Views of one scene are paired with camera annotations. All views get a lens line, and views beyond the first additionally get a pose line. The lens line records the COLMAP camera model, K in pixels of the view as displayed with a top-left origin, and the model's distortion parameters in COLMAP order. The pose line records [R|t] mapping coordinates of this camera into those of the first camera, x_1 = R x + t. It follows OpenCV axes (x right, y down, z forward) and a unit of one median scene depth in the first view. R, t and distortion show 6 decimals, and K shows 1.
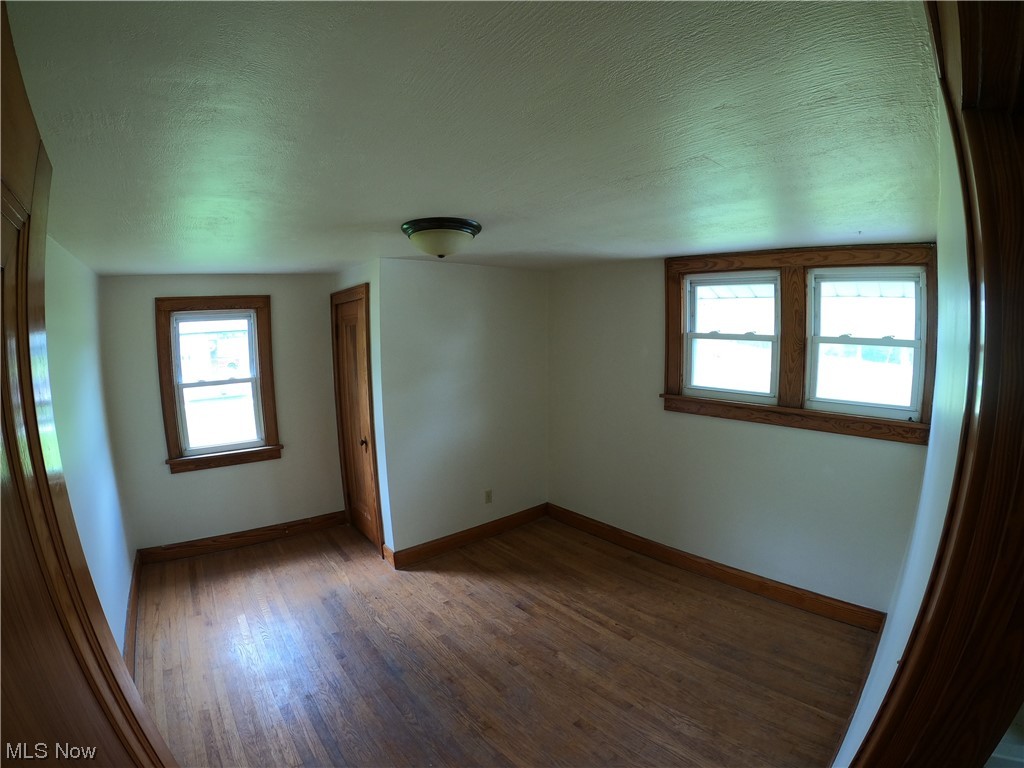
lens RADIAL K [[690.7, 0, 512.9], [0, 690.7, 382.7], [0, 0, 1]] dist [-0.000022, 0.001584]
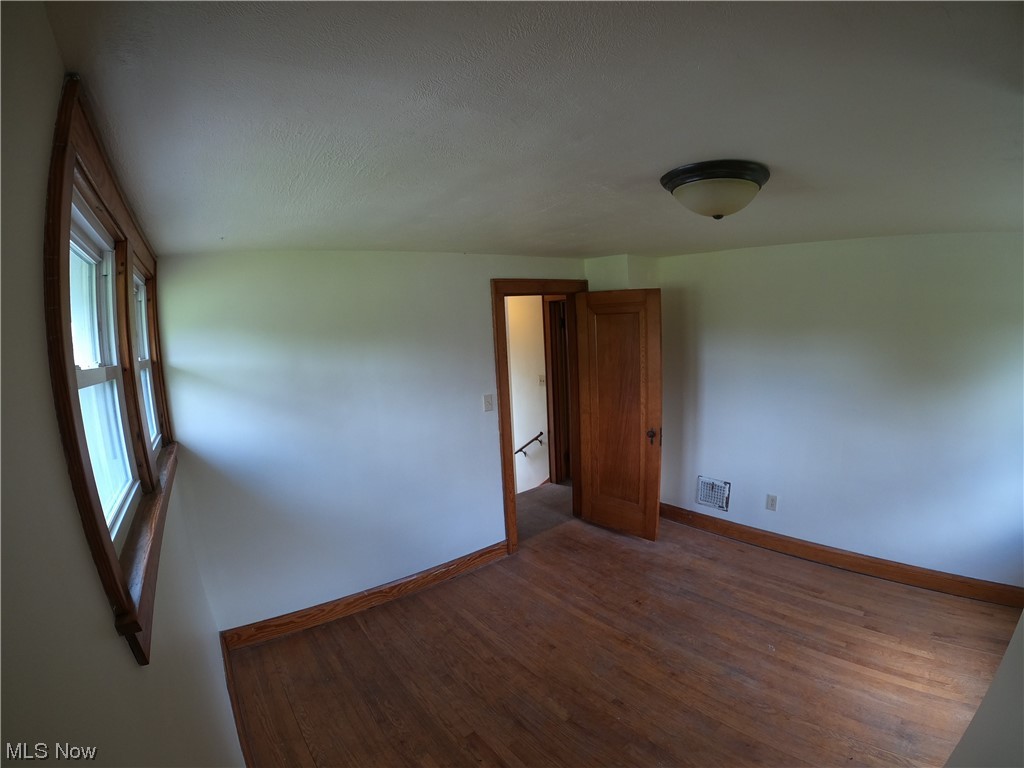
lens RADIAL K [[690.7, 0, 505.7], [0, 690.7, 389.2], [0, 0, 1]] dist [-0.000022, 0.001584]
pose [[-0.999354, -0.000444, 0.035925, 0.120137], [0.007132, 0.977576, 0.210464, -0.189770], [-0.035213, 0.210584, -0.976941, 1.905750]]
